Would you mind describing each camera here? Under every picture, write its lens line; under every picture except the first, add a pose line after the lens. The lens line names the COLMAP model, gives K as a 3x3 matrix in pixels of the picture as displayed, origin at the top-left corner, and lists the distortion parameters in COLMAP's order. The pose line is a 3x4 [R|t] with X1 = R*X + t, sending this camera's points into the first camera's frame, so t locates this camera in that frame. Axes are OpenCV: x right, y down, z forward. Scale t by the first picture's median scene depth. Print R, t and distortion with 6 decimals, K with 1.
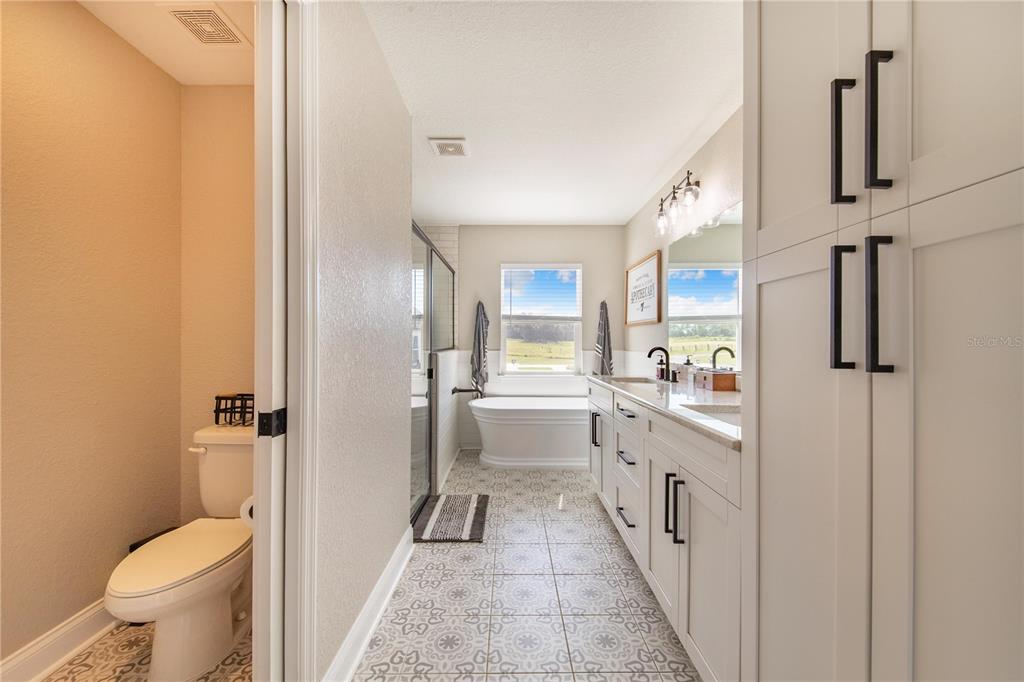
lens RADIAL K [[405.3, 0, 512.0], [0, 405.3, 341.0], [0, 0, 1]] dist [0.000192, -0.000074]
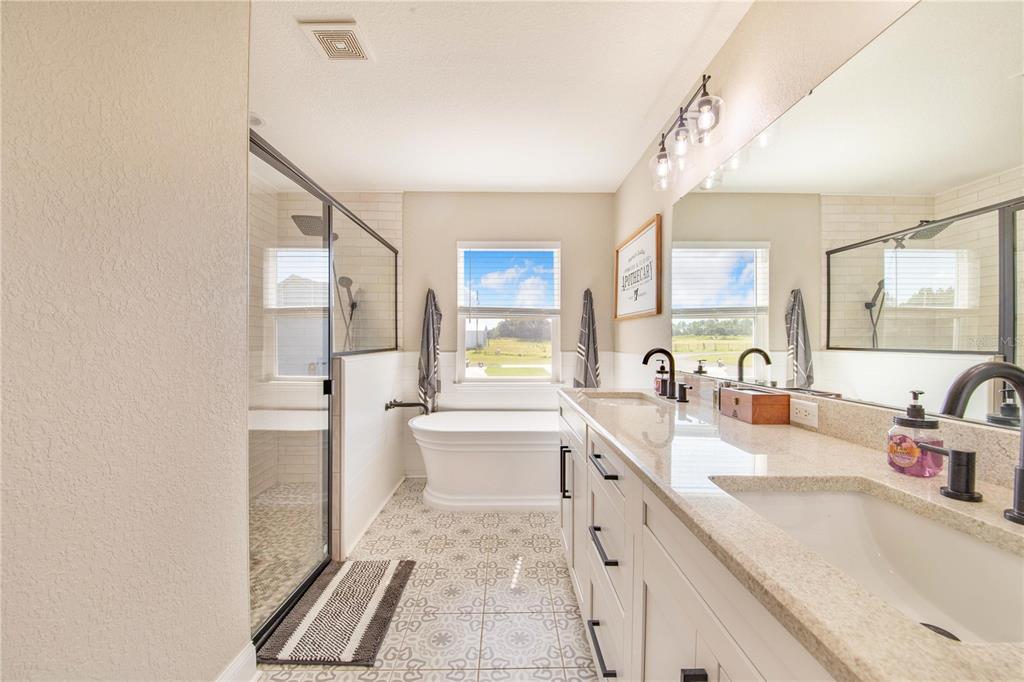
lens RADIAL K [[413.5, 0, 514.8], [0, 413.5, 346.0], [0, 0, 1]] dist [-0.052799, -0.000036]
pose [[0.999725, -0.000918, 0.023423, 0.073074], [0.000575, 0.999893, 0.014638, 0.000093], [-0.023434, -0.014620, 0.999618, 0.225831]]
